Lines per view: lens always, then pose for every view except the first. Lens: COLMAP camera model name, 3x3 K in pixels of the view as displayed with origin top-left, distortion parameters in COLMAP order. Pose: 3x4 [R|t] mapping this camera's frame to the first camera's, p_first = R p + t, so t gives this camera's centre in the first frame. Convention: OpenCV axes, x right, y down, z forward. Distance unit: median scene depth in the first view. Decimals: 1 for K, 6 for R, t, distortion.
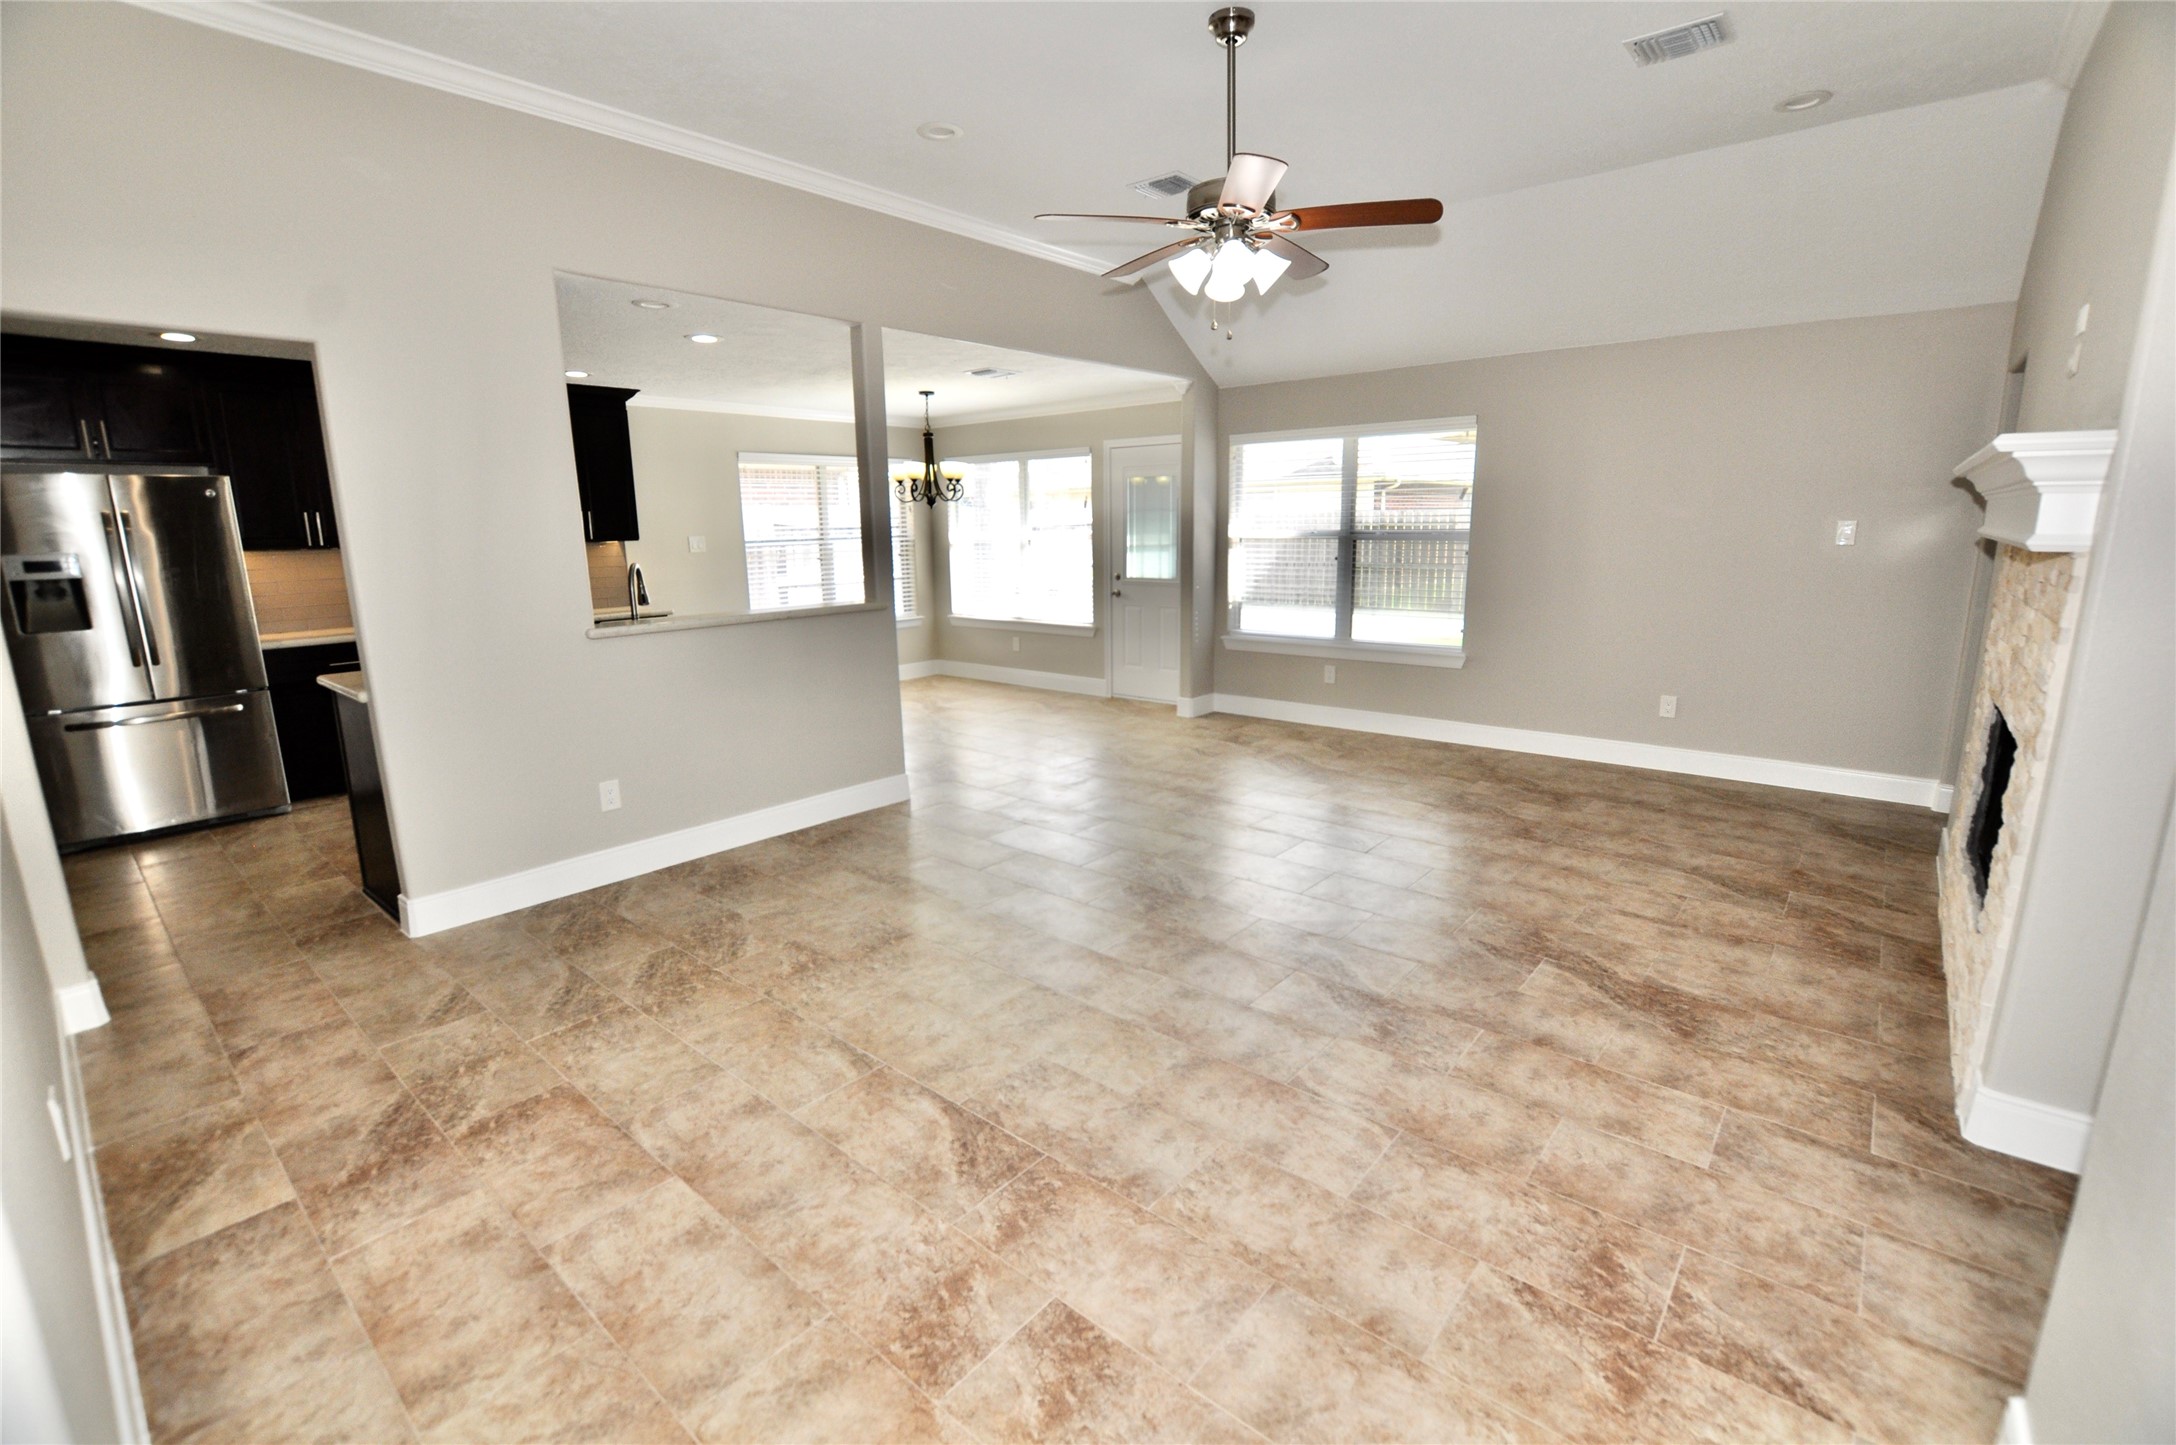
lens RADIAL K [[958.9, 0, 1088.0], [0, 958.9, 722.5], [0, 0, 1]] dist [-0.034029, 0.004999]
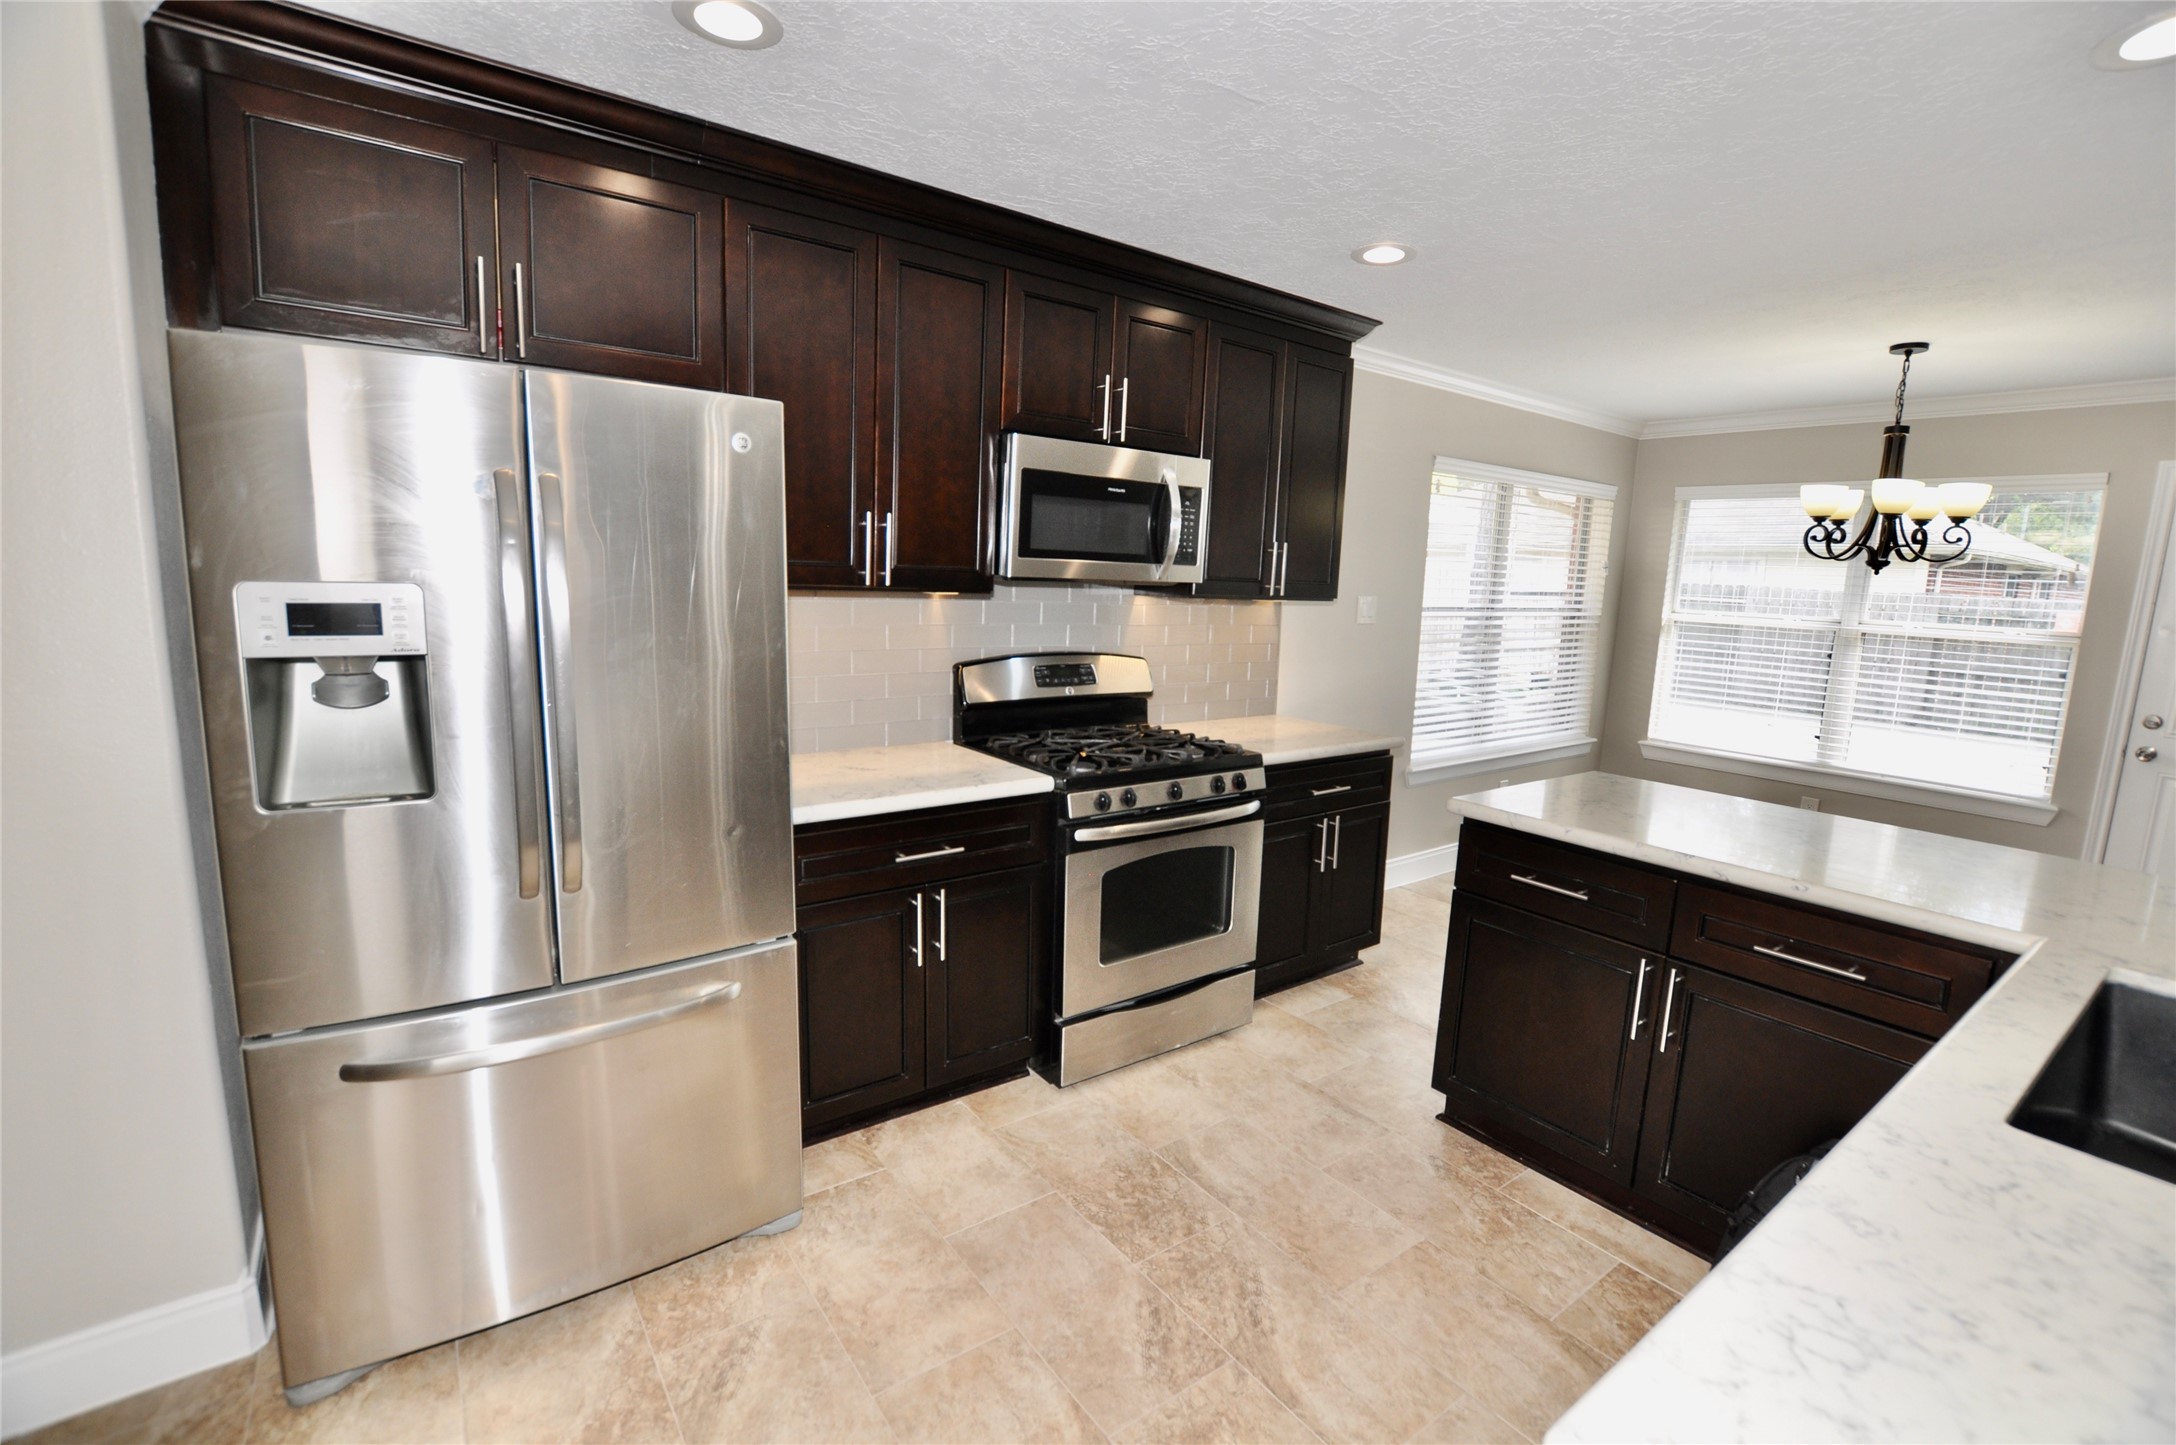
lens RADIAL K [[958.9, 0, 1088.0], [0, 958.9, 722.5], [0, 0, 1]] dist [-0.034029, 0.004999]
pose [[0.969585, 0.085827, -0.229214, -1.187151], [-0.097516, 0.994424, -0.040144, -0.218216], [0.224491, 0.061276, 0.972548, 1.108293]]
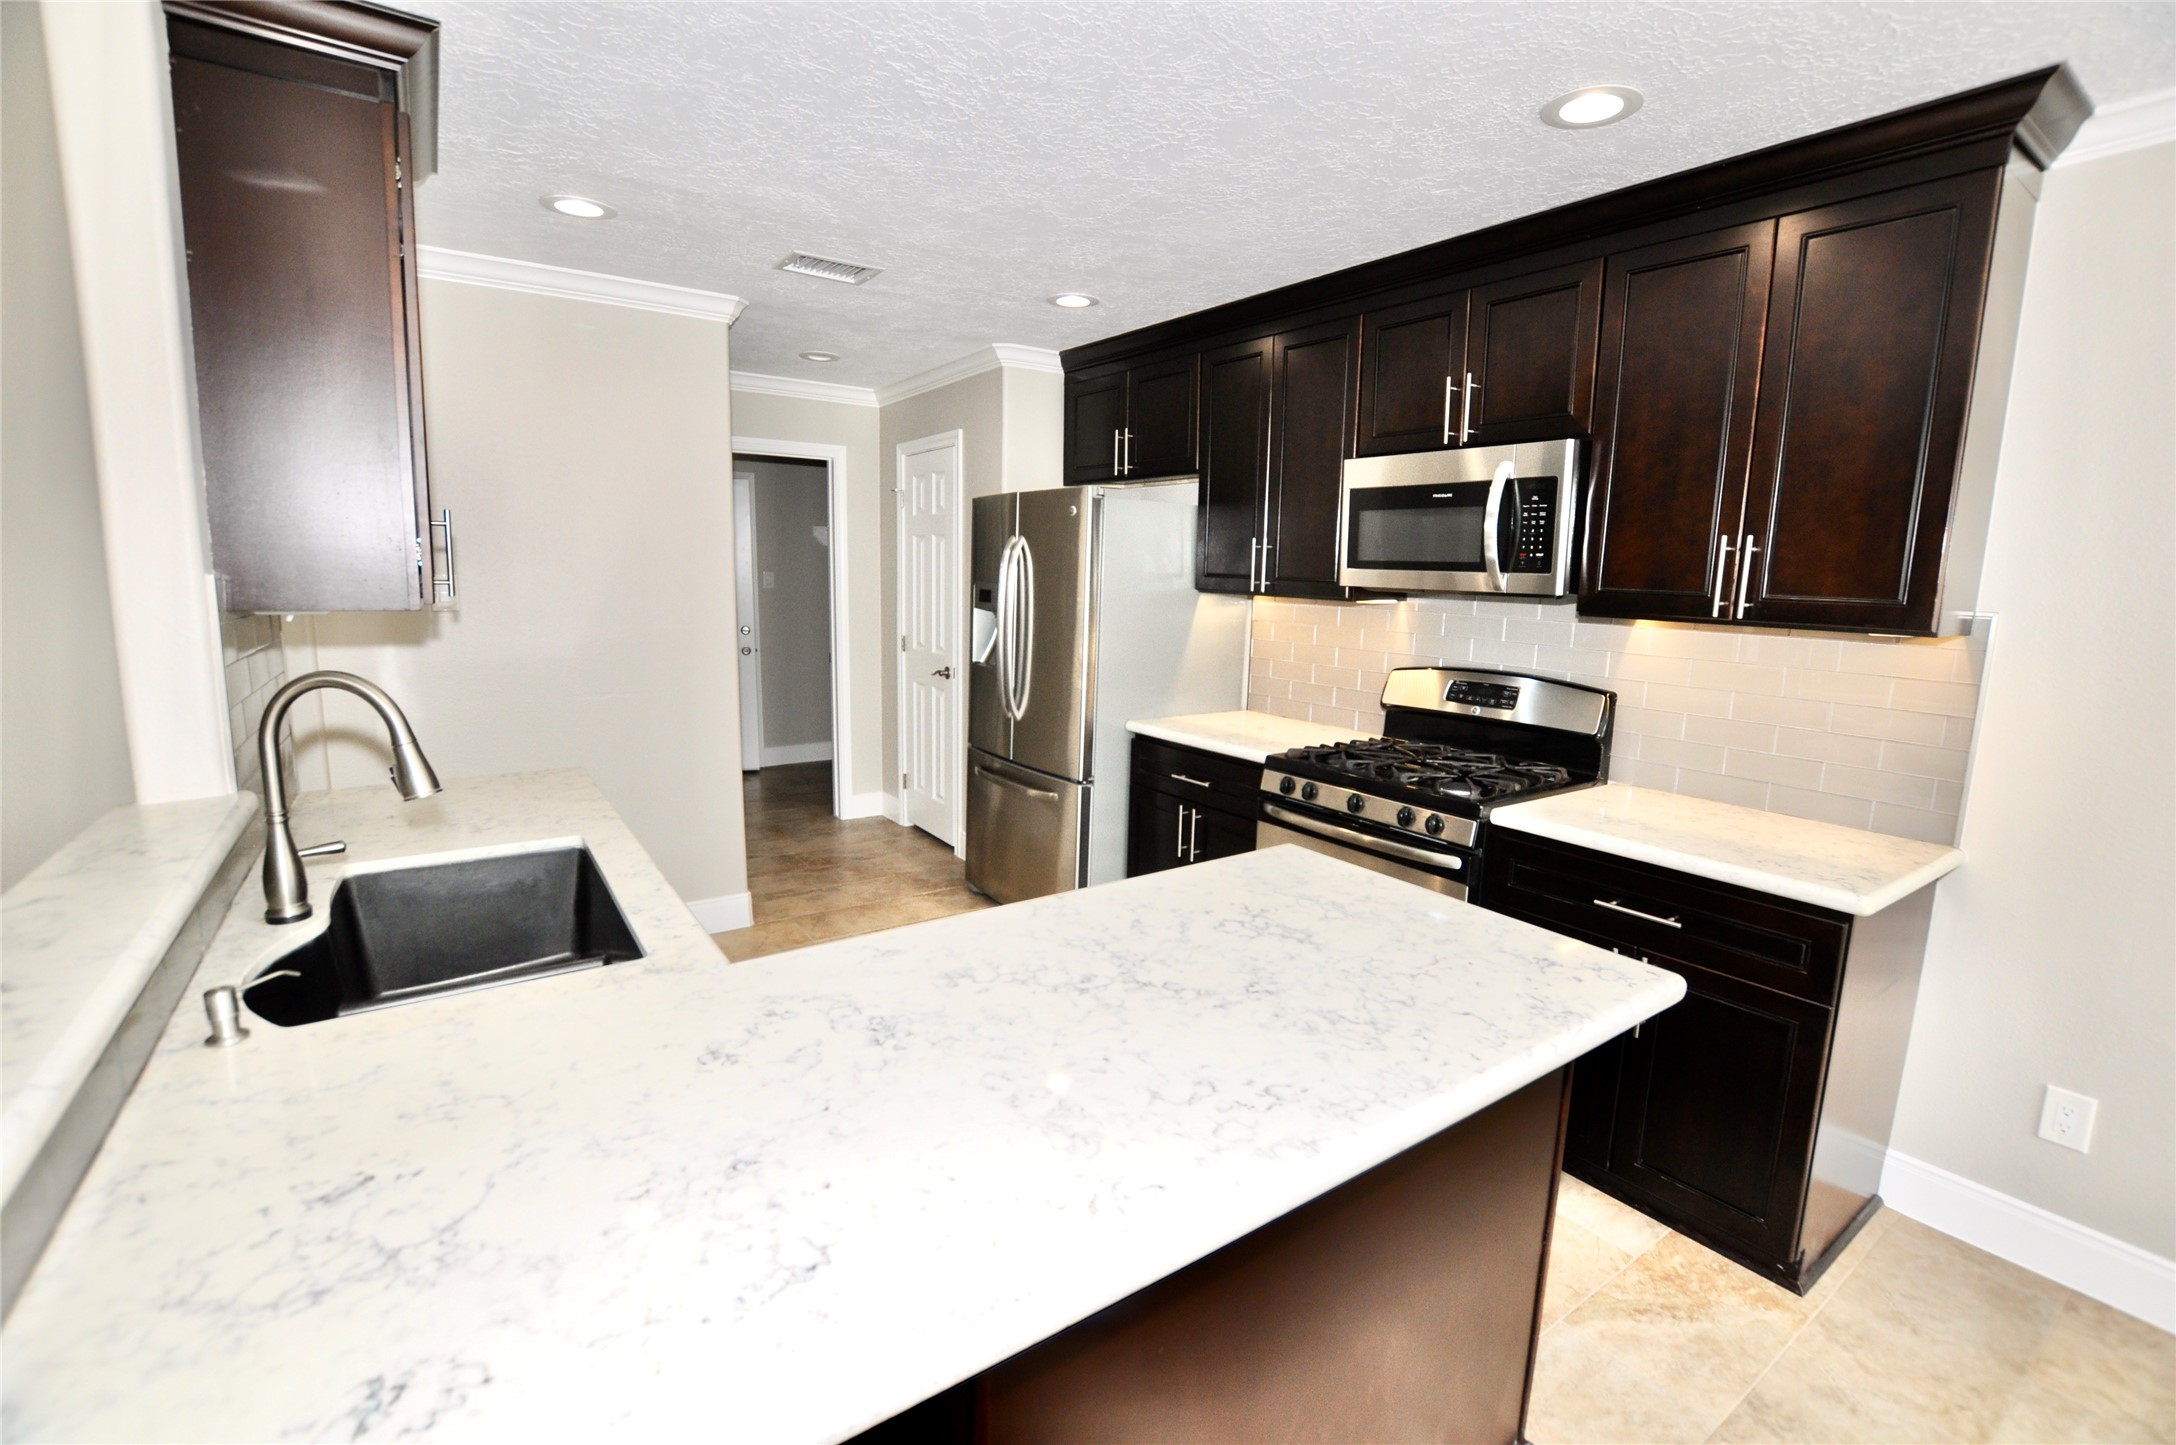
lens RADIAL K [[949.1, 0, 1088.0], [0, 949.1, 722.5], [0, 0, 1]] dist [-0.036870, 0.008287]
pose [[-0.255809, 0.165995, -0.952369, -0.344754], [-0.213794, 0.951041, 0.223189, -0.432738], [0.942790, 0.260705, -0.207797, 2.041940]]
